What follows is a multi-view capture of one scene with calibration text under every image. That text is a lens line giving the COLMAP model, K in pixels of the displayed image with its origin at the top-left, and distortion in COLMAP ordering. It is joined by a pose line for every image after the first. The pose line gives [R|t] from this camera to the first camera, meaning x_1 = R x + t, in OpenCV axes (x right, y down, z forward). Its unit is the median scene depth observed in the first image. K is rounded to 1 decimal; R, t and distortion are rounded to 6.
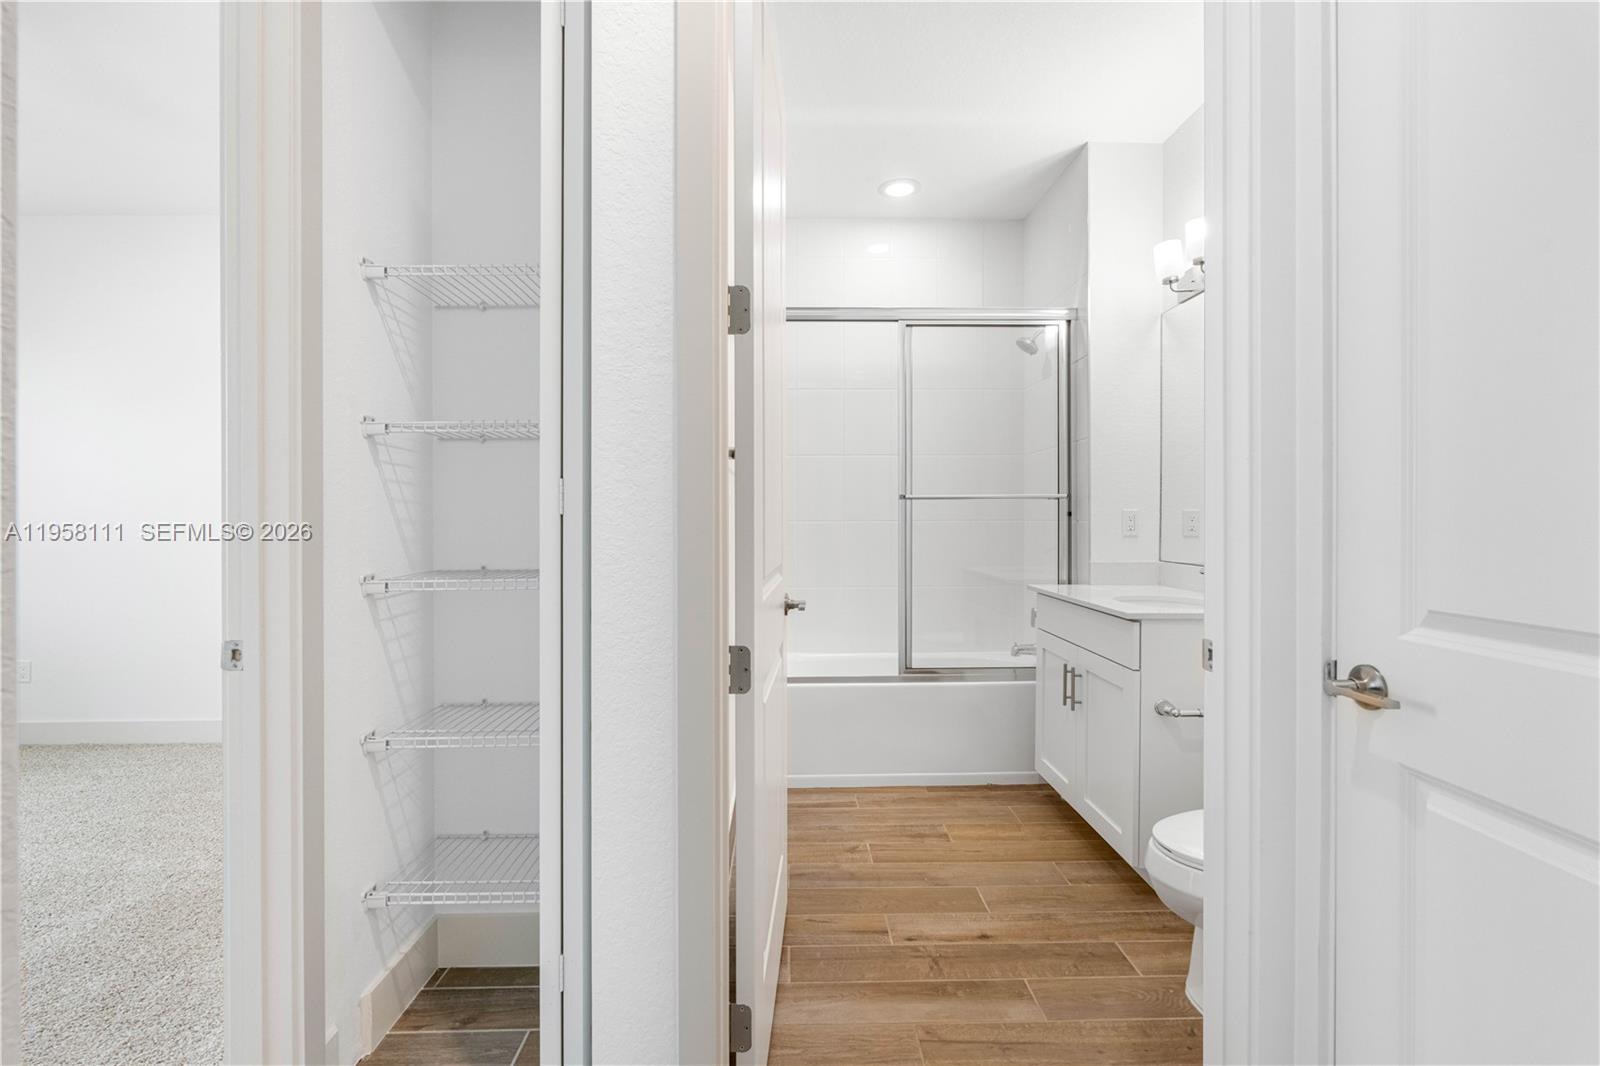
lens RADIAL K [[731.9, 0, 808.7], [0, 731.9, 532.2], [0, 0, 1]] dist [-0.000585, -0.000022]
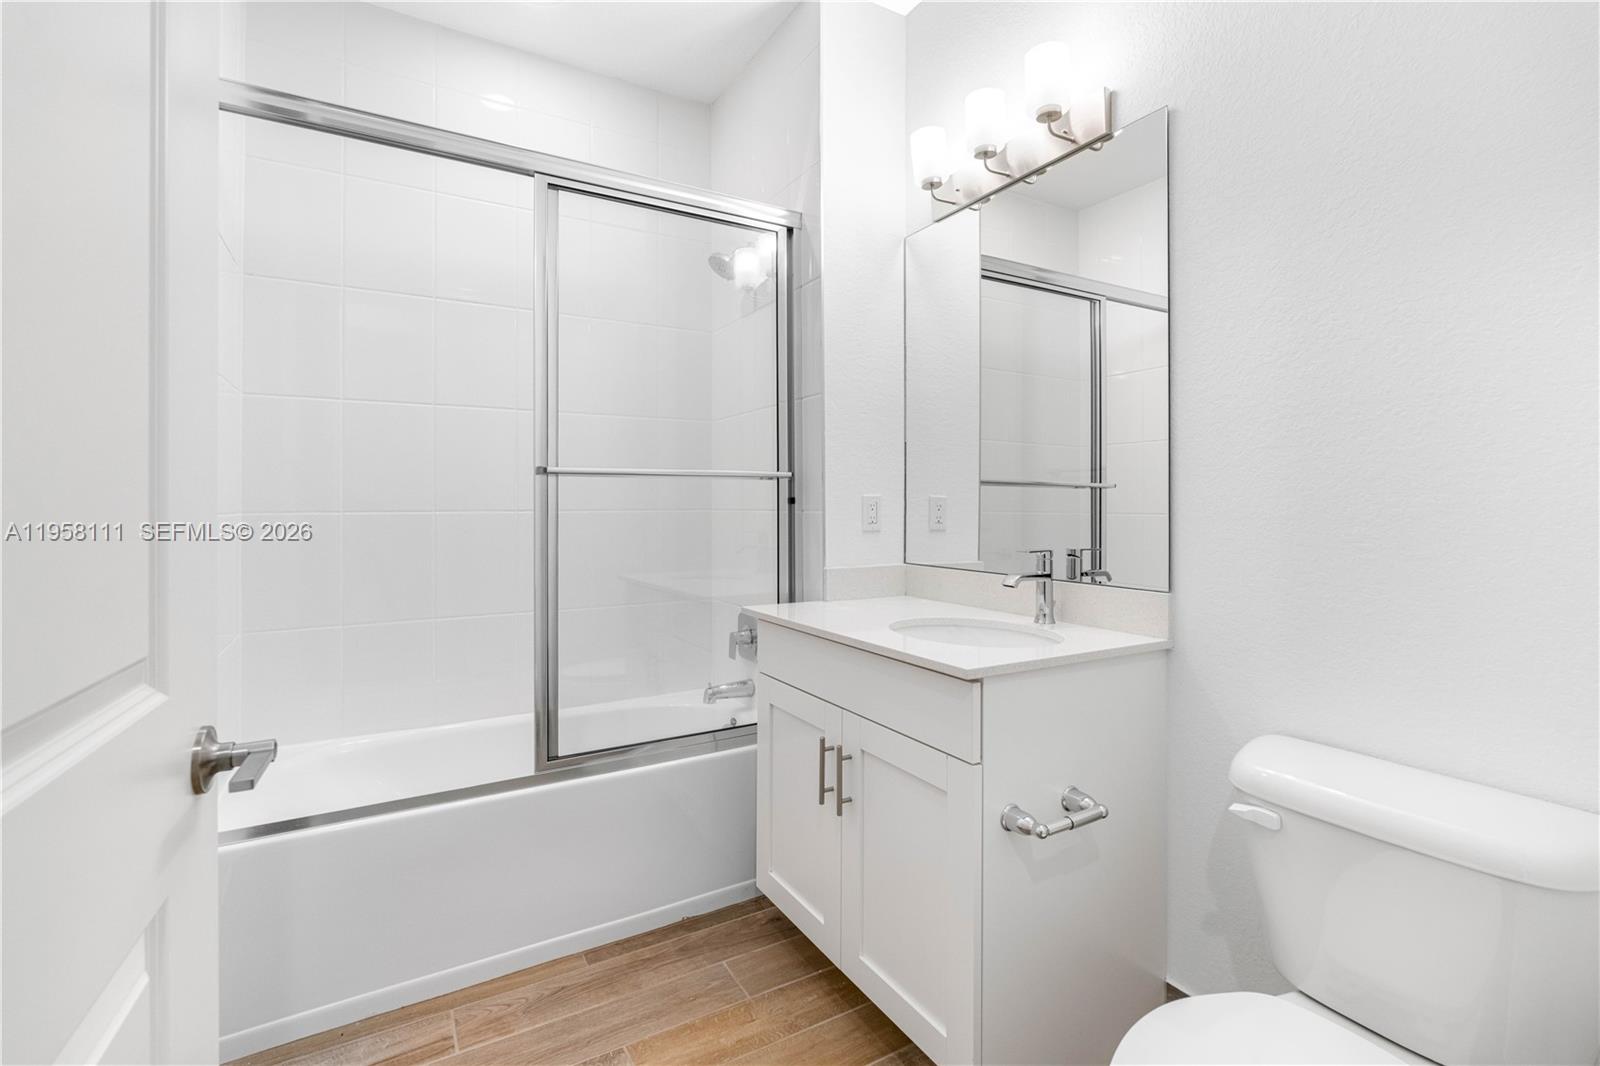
lens RADIAL K [[744.7, 0, 840.0], [0, 744.7, 500.7], [0, 0, 1]] dist [-0.012598, 0.000374]
pose [[0.862923, 0.003884, 0.505321, 0.033729], [0.010086, 0.999639, -0.024906, -0.006535], [-0.505235, 0.026589, 0.862572, 0.367487]]
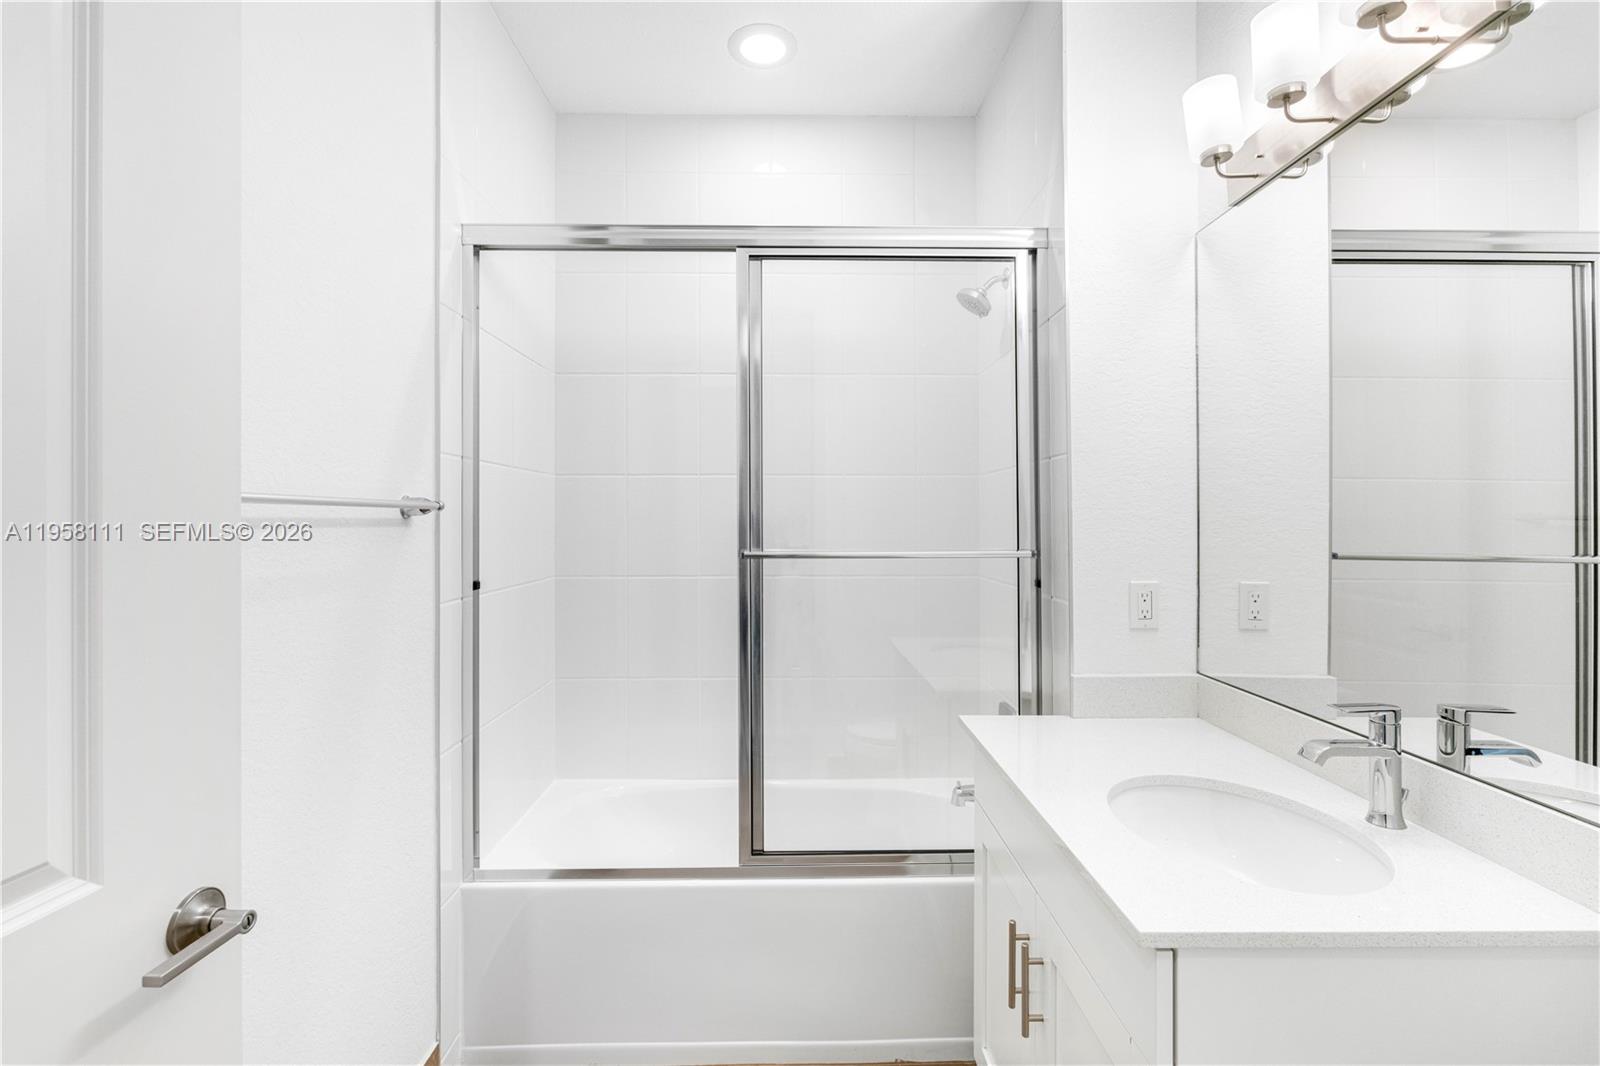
lens RADIAL K [[766.9, 0, 798.2], [0, 766.9, 514.8], [0, 0, 1]] dist [0.001652, 0.000751]
pose [[0.999941, 0.003858, -0.010135, 0.179873], [-0.004178, 0.999486, -0.031777, -0.060879], [0.010007, 0.031818, 0.999444, 0.406949]]
